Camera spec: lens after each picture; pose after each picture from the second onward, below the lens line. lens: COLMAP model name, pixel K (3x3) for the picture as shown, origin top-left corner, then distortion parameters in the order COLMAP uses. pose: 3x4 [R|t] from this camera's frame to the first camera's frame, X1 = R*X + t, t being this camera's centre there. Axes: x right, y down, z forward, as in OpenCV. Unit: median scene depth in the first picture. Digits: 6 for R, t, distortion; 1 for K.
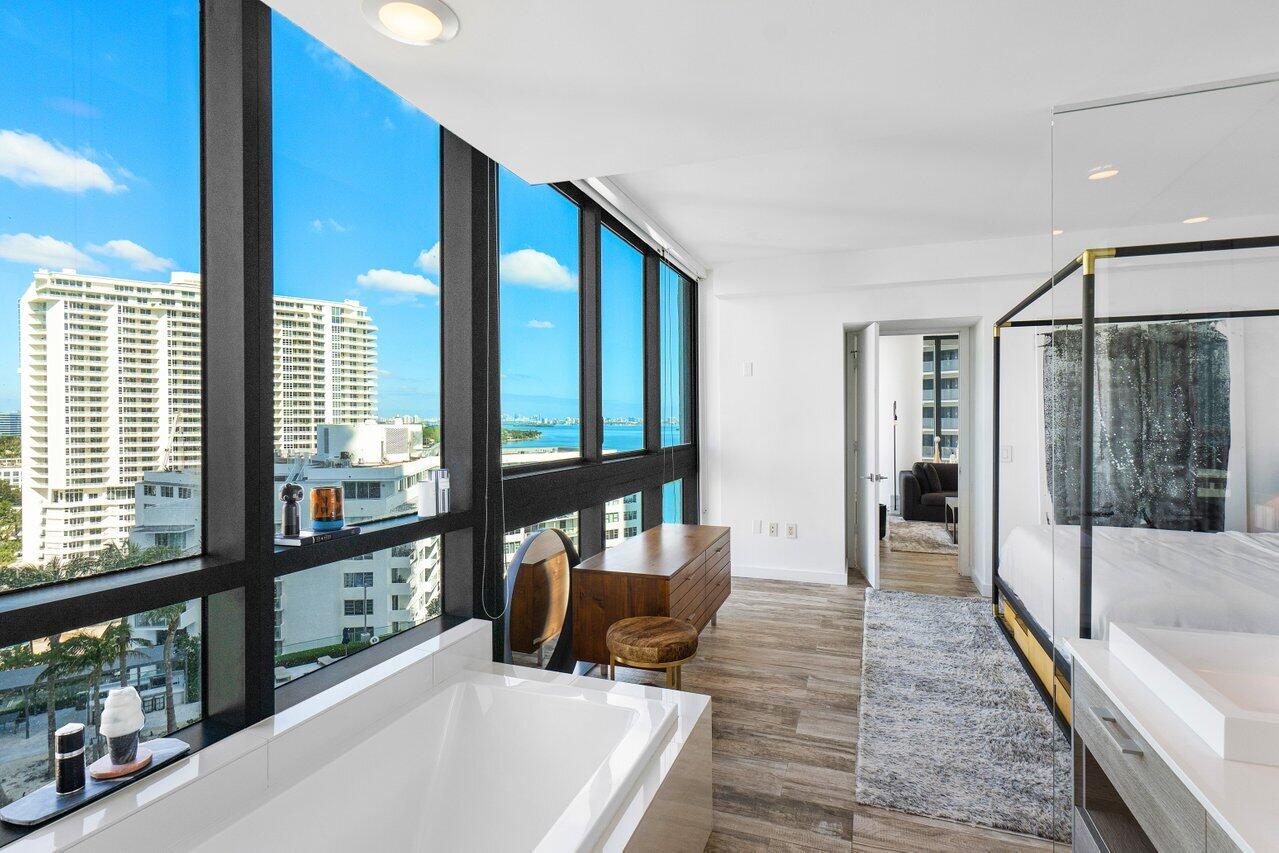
lens RADIAL K [[635.5, 0, 644.1], [0, 635.5, 418.1], [0, 0, 1]] dist [0.002899, 0.001469]
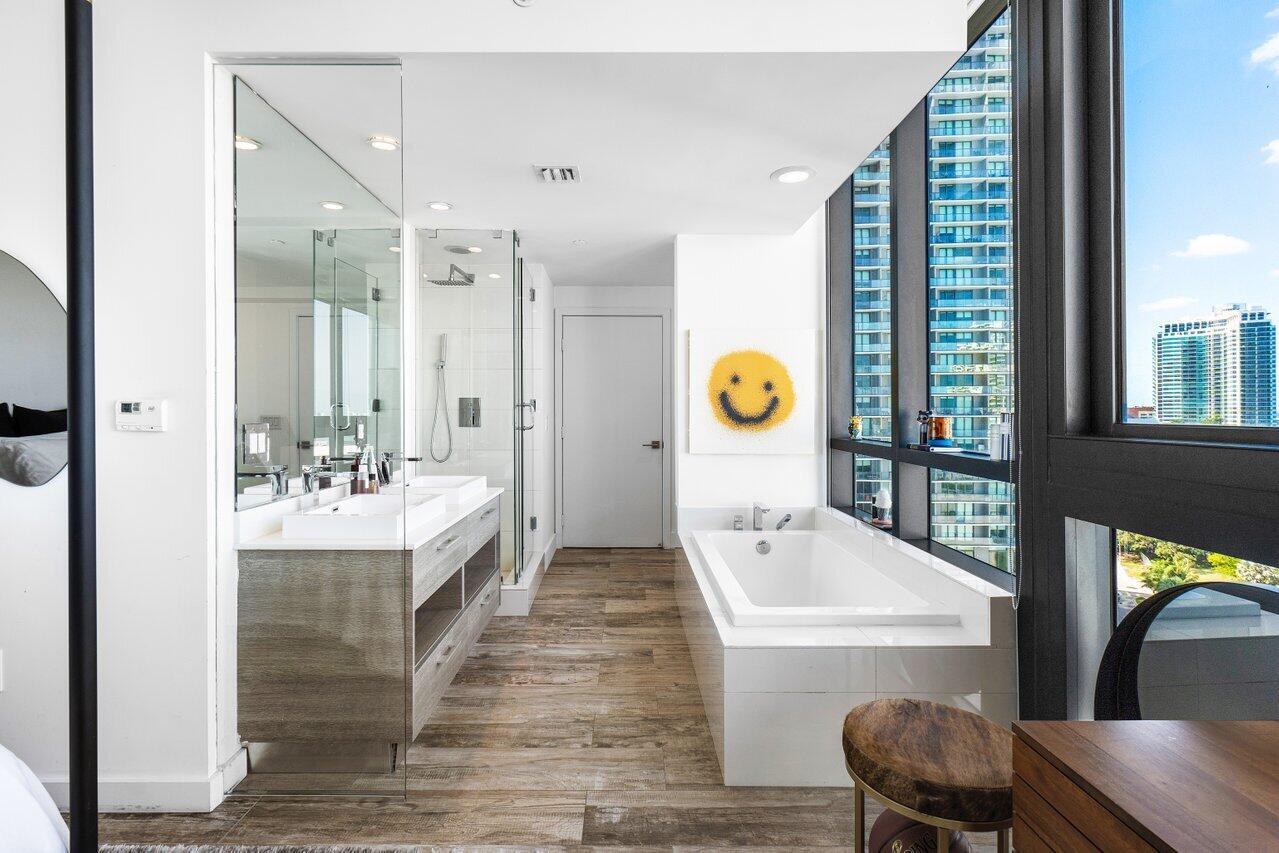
lens RADIAL K [[655.4, 0, 639.5], [0, 655.4, 426.5], [0, 0, 1]] dist [0.003094, 0.001154]
pose [[-0.935986, 0.011385, -0.351854, 0.333929], [0.000474, 0.999517, 0.031082, 0.044520], [0.352038, 0.028926, -0.935539, 1.091610]]
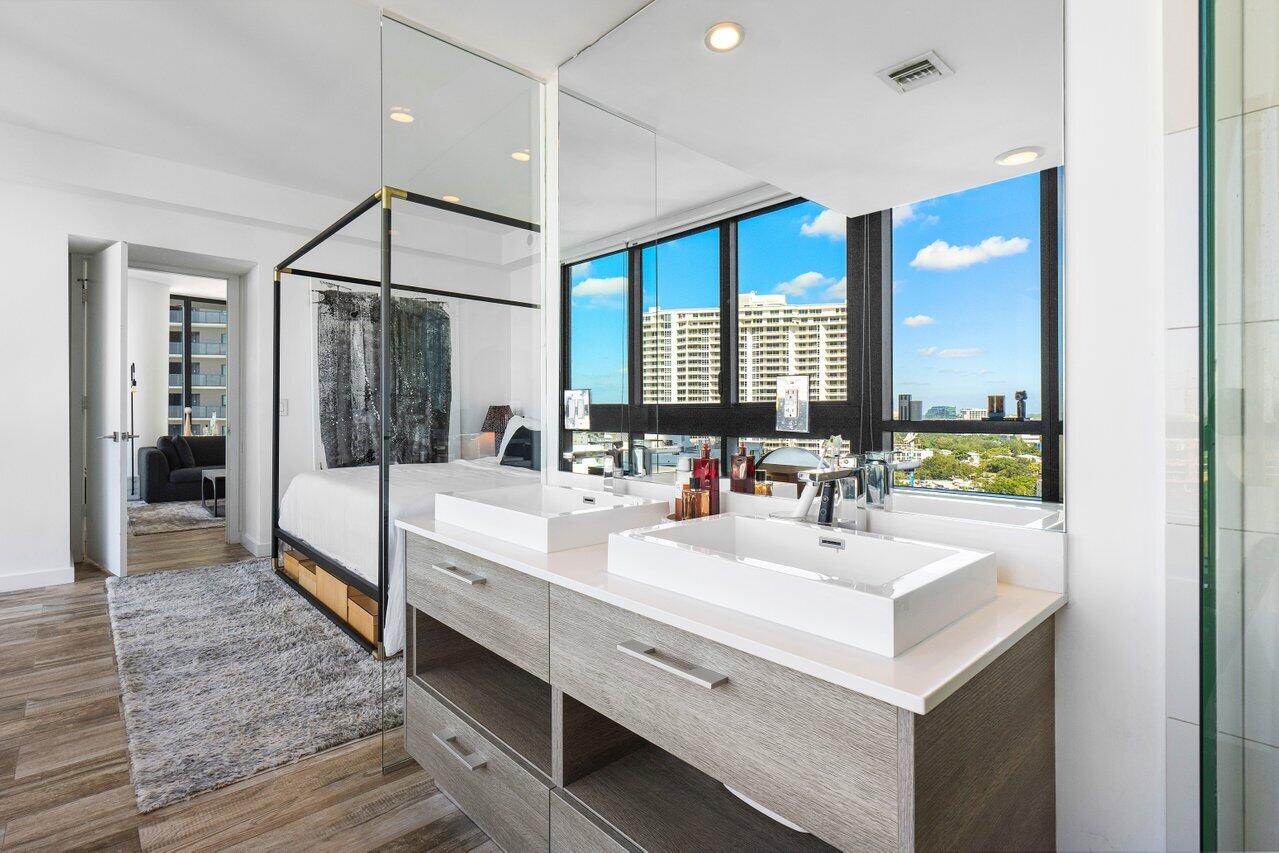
lens RADIAL K [[618.7, 0, 636.0], [0, 618.7, 408.3], [0, 0, 1]] dist [-0.000610, 0.000218]
pose [[0.473143, 0.001659, 0.880984, -0.018923], [-0.001972, 0.999998, -0.000824, 0.080852], [-0.880983, -0.001348, 0.473145, 0.092917]]
